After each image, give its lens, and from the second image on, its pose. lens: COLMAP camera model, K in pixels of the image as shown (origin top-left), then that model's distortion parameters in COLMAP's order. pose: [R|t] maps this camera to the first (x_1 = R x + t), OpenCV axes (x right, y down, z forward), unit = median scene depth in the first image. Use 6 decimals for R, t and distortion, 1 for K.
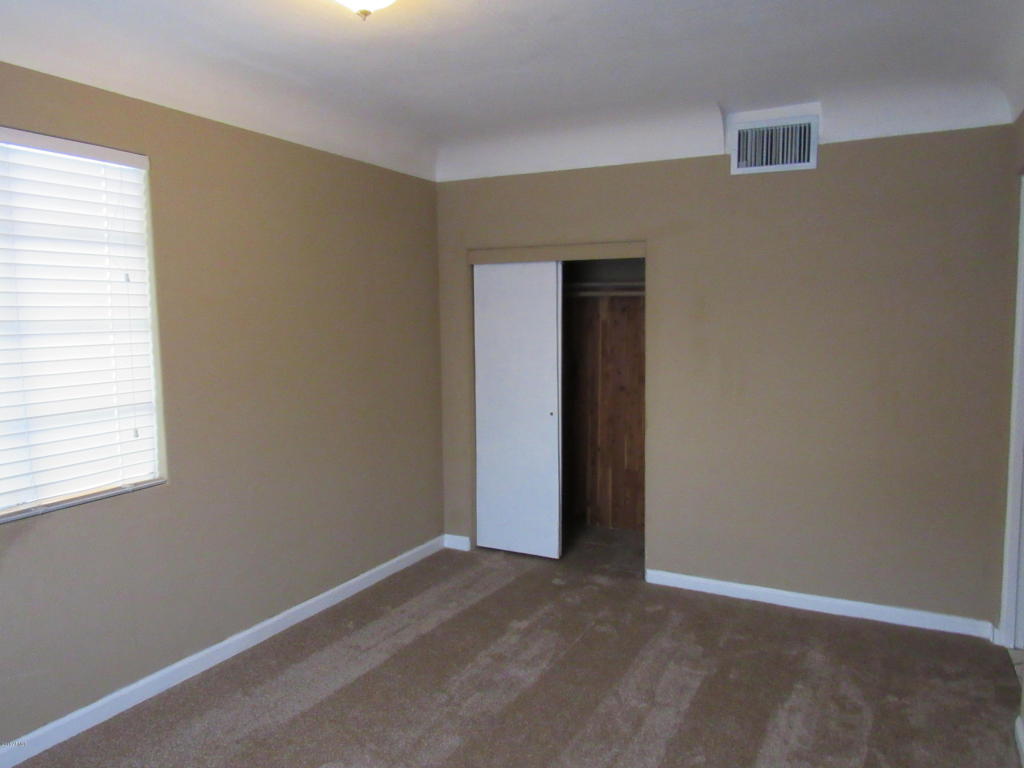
lens RADIAL K [[730.8, 0, 512.0], [0, 730.8, 384.0], [0, 0, 1]] dist [-0.027978, 0.006011]
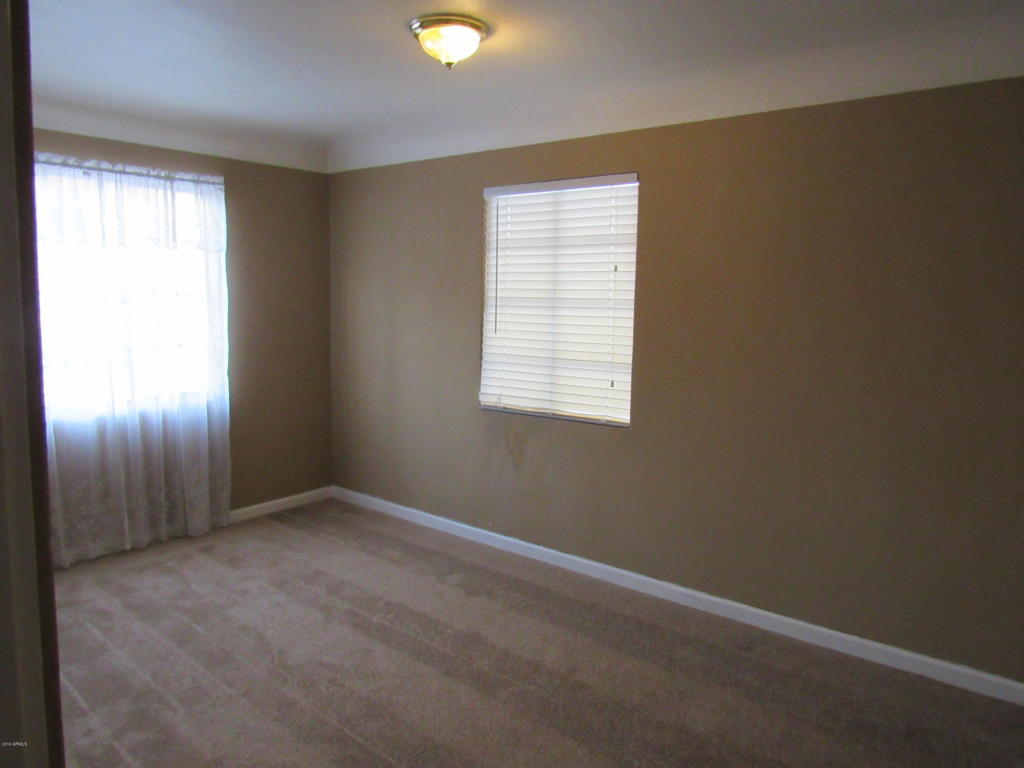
lens RADIAL K [[730.8, 0, 512.0], [0, 730.8, 384.0], [0, 0, 1]] dist [-0.027978, 0.006011]
pose [[-0.181722, 0.124758, -0.975404, 0.852586], [-0.108950, 0.983258, 0.146060, -0.111957], [0.977296, 0.132812, -0.165087, 1.059713]]
